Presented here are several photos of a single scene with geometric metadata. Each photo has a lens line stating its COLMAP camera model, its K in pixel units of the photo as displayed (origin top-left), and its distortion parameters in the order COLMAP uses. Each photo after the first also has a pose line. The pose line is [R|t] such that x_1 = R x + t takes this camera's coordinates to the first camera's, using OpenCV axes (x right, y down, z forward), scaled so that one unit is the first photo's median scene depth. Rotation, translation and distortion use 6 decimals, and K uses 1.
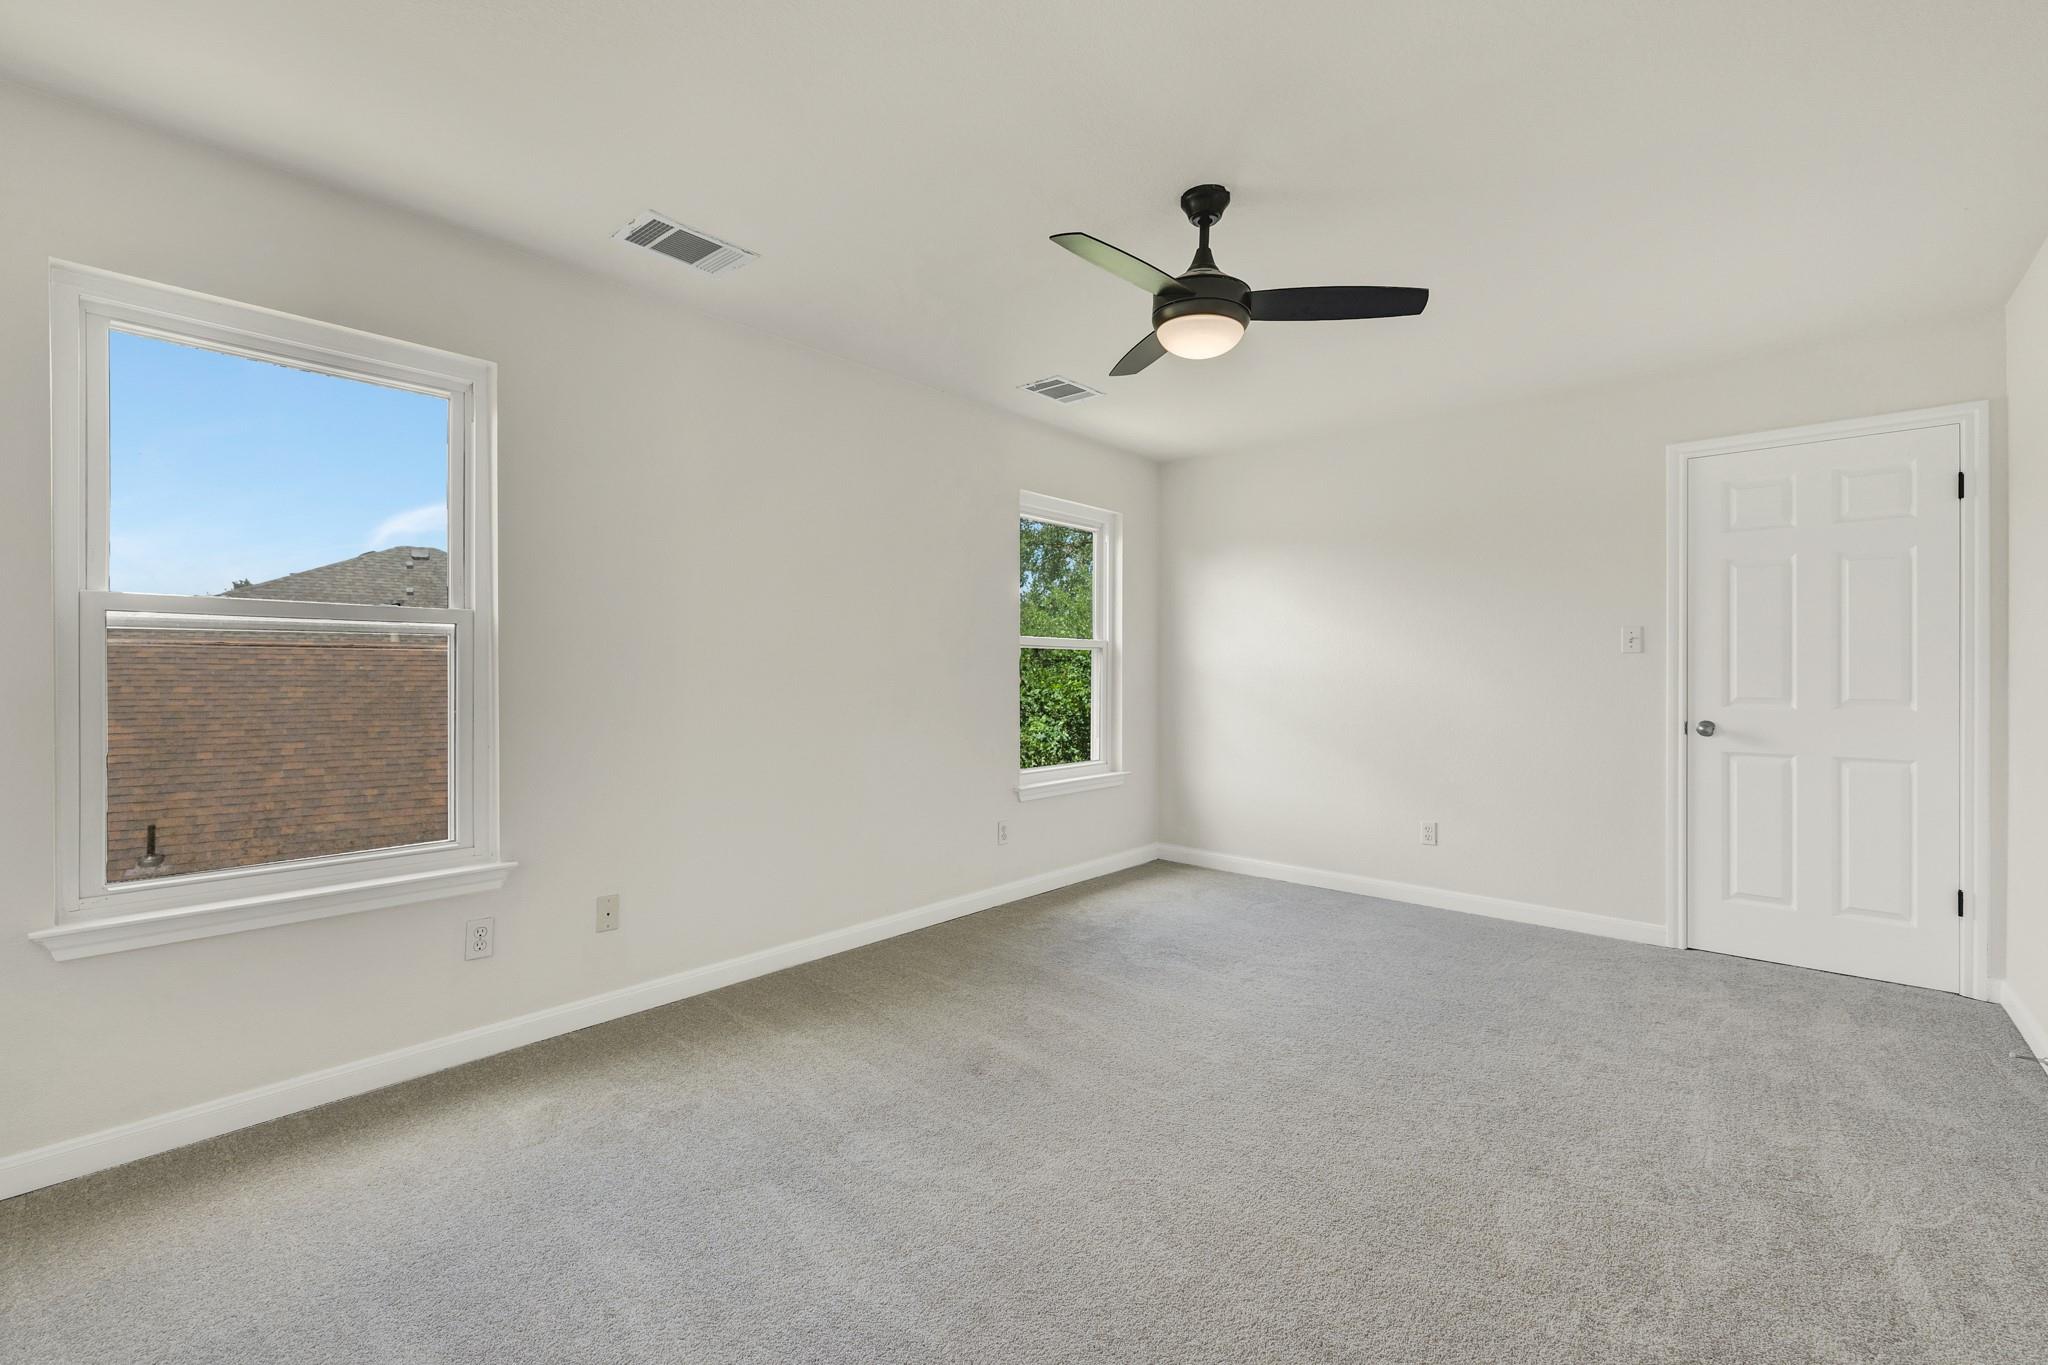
lens RADIAL K [[878.1, 0, 996.2], [0, 878.1, 667.9], [0, 0, 1]] dist [-0.001763, 0.001102]
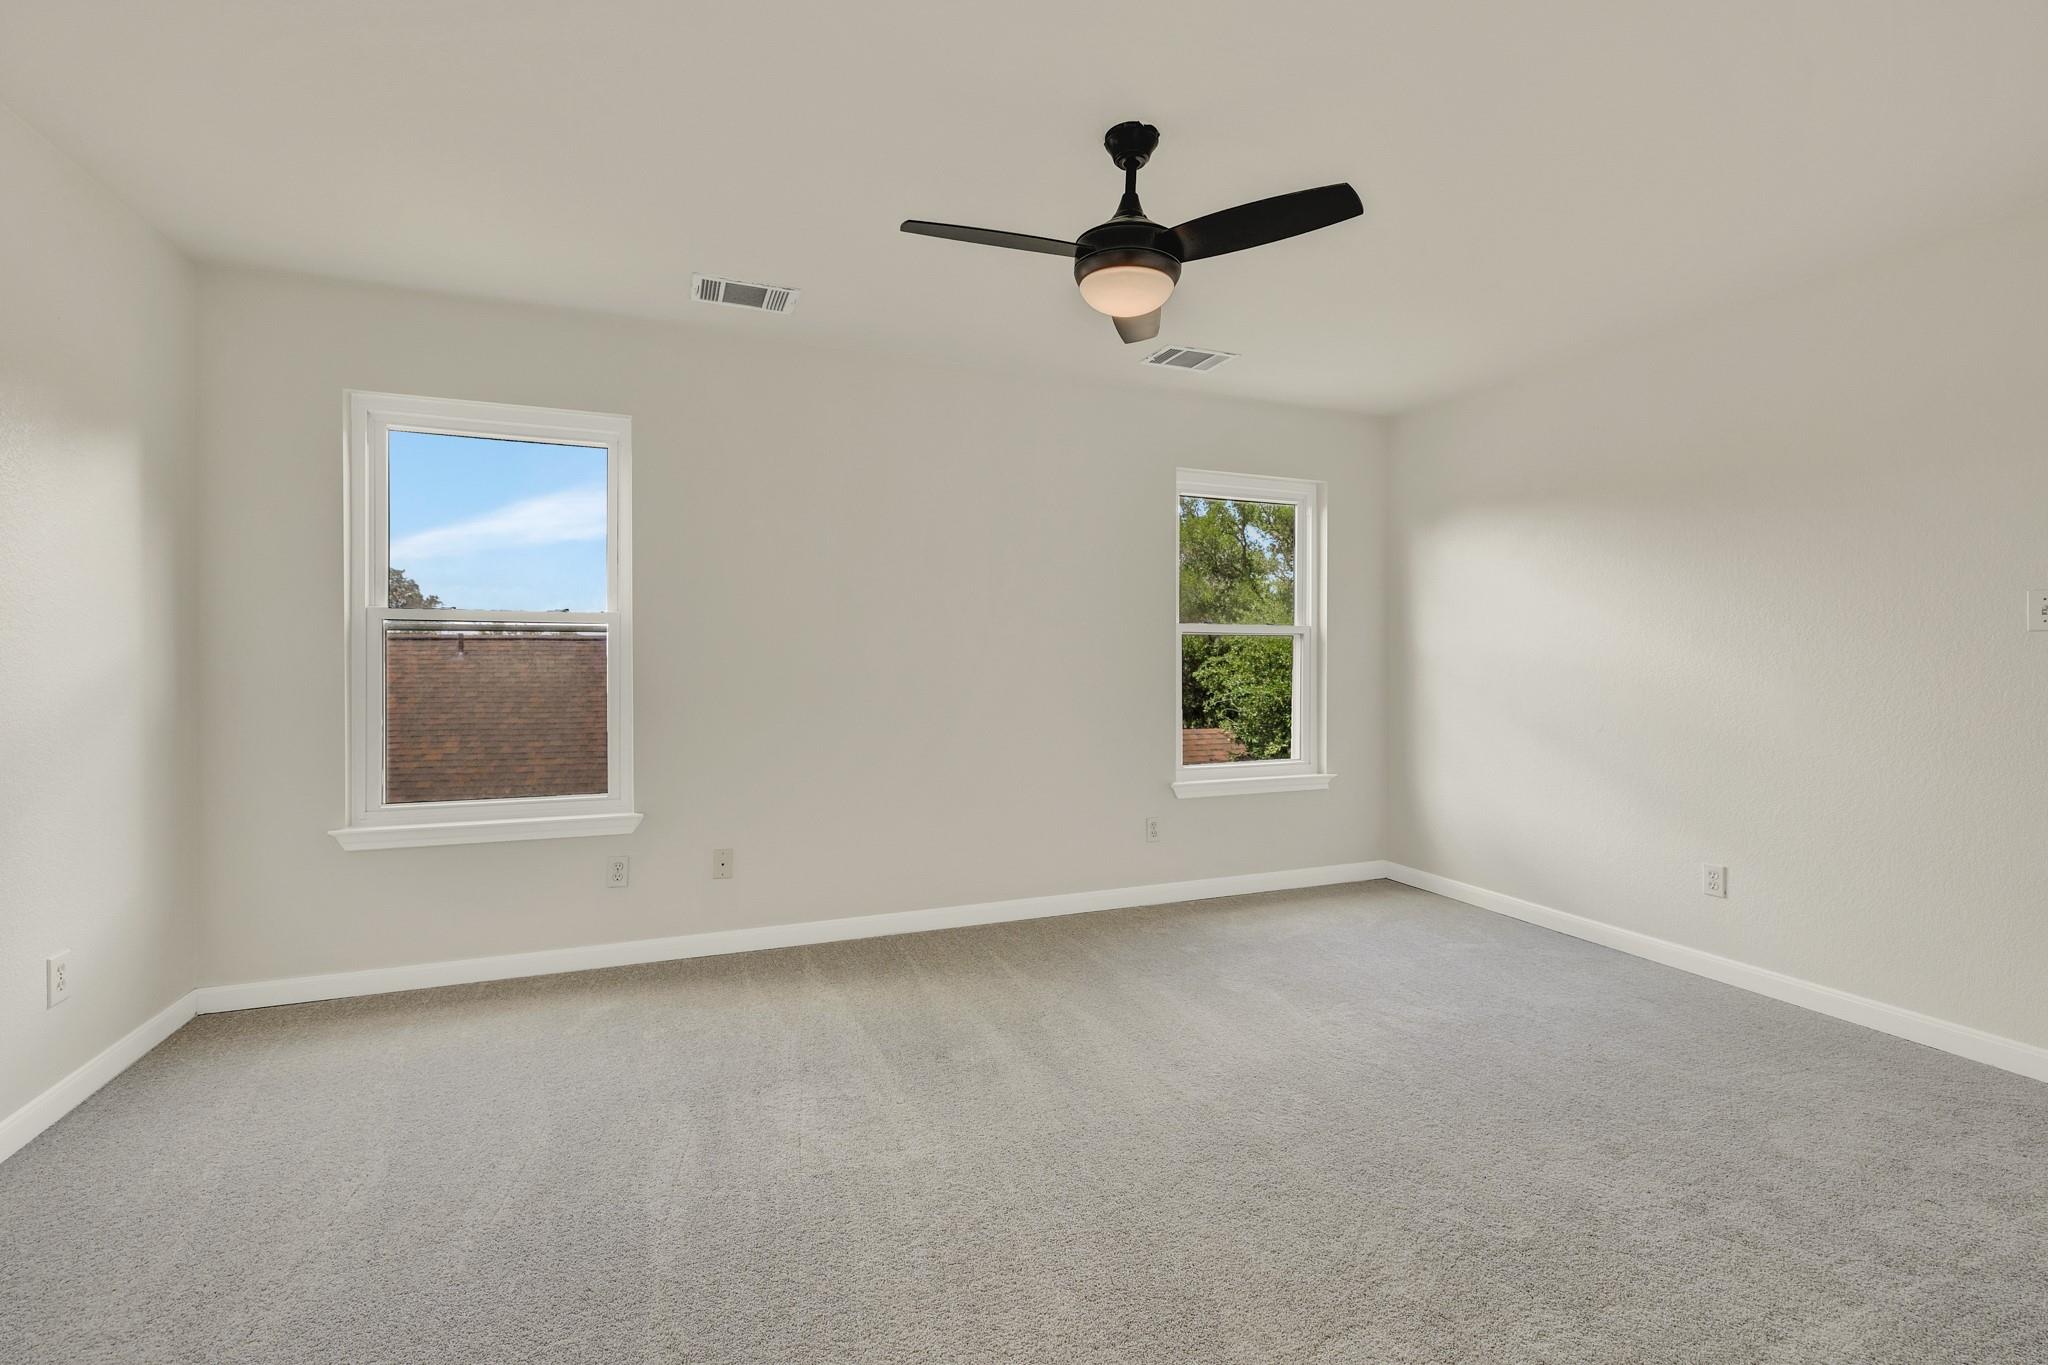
lens RADIAL K [[878.1, 0, 990.8], [0, 878.1, 655.1], [0, 0, 1]] dist [-0.001763, 0.001102]
pose [[0.891449, -0.003701, -0.453106, 0.407683], [0.002031, 0.999989, -0.004173, 0.002095], [0.453117, 0.002800, 0.891447, 0.099430]]
